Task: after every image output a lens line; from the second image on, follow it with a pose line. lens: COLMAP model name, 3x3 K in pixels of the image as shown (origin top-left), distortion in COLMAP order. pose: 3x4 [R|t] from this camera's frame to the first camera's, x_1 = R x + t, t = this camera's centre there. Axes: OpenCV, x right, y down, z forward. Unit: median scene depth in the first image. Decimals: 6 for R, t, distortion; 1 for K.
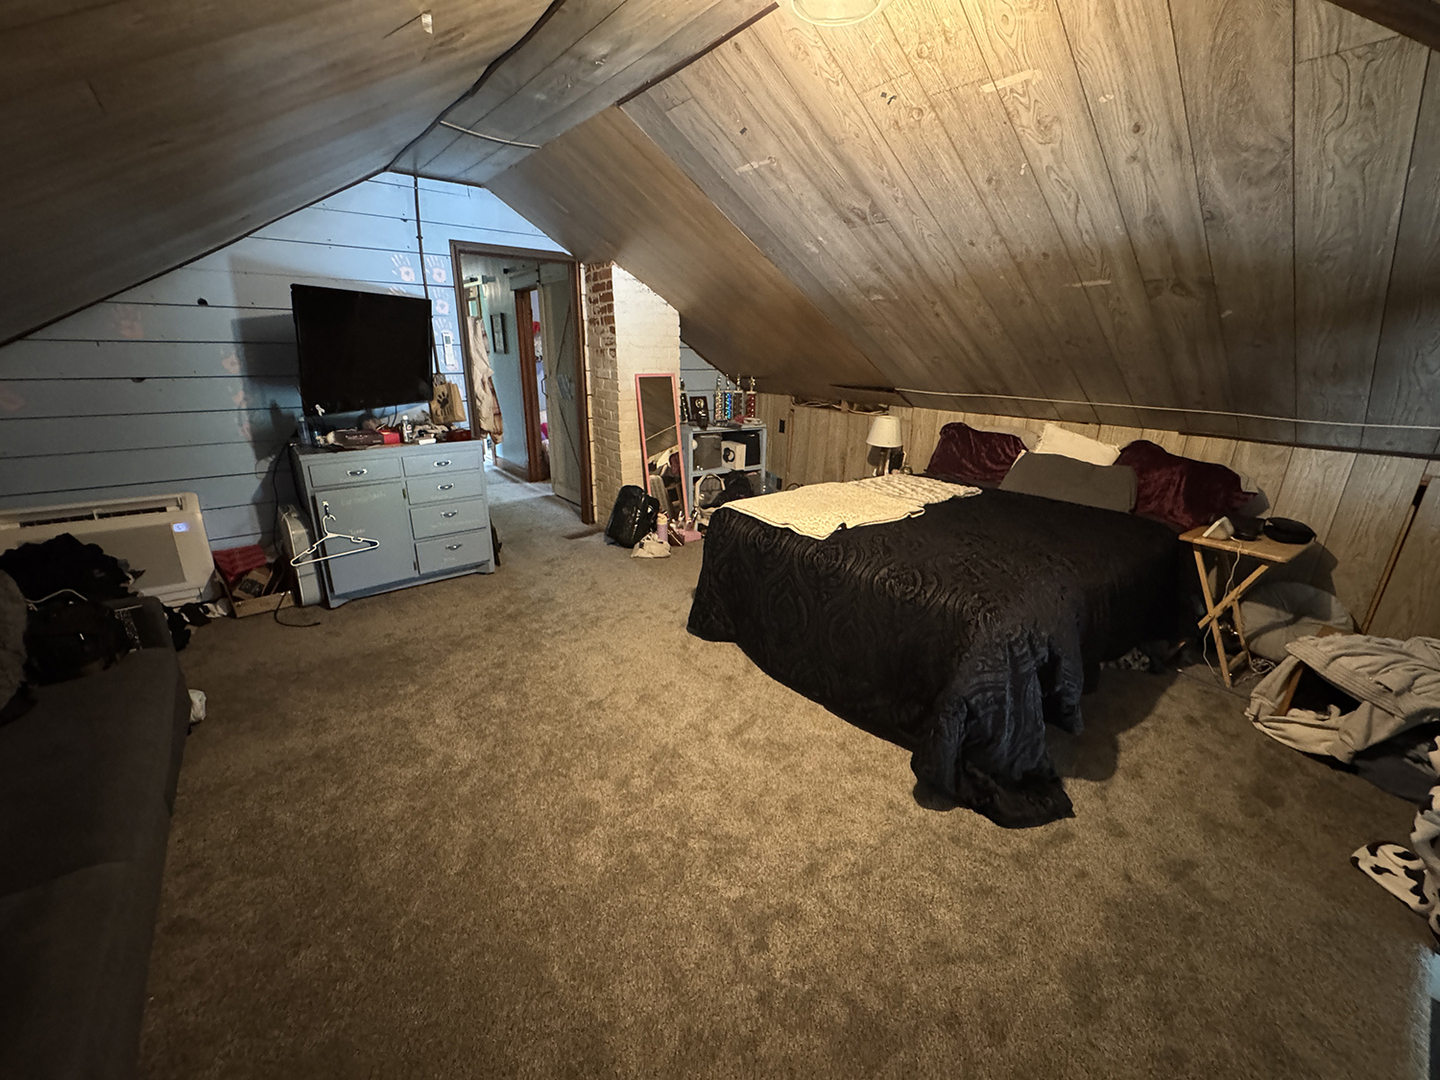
lens RADIAL K [[575.7, 0, 717.8], [0, 575.7, 536.9], [0, 0, 1]] dist [0.000836, -0.000175]
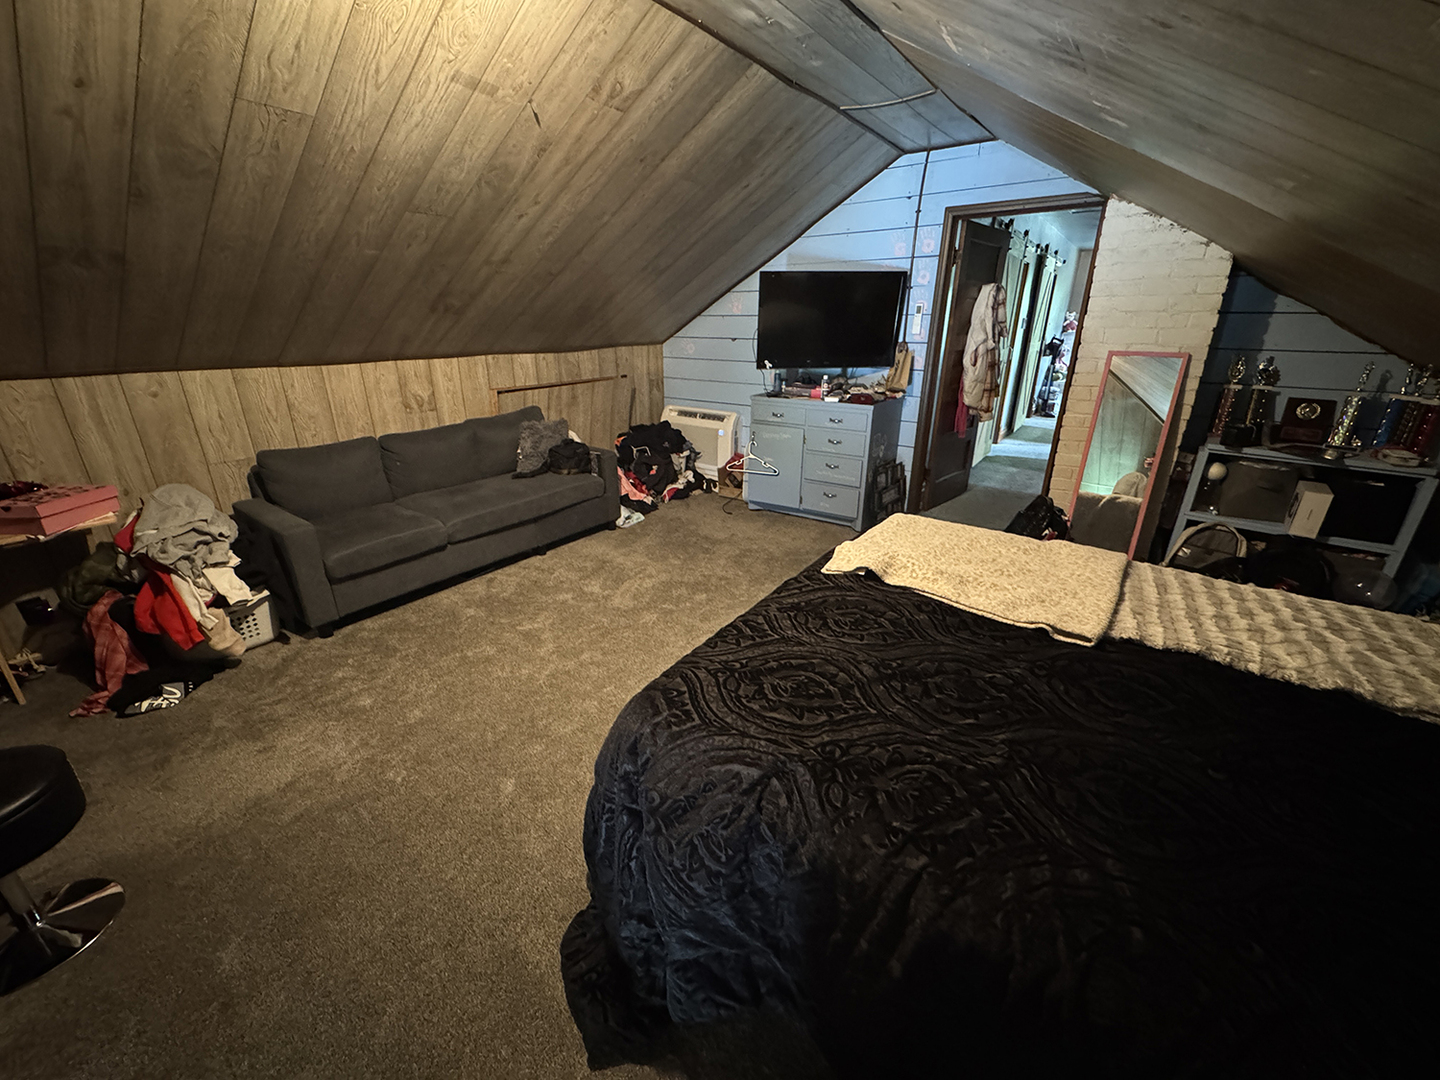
lens RADIAL K [[575.7, 0, 717.8], [0, 575.7, 536.9], [0, 0, 1]] dist [0.000836, -0.000175]
pose [[0.286001, 0.329375, -0.899842, 0.520951], [-0.295734, 0.923566, 0.244064, -0.116859], [0.911452, 0.196311, 0.361548, 0.397470]]
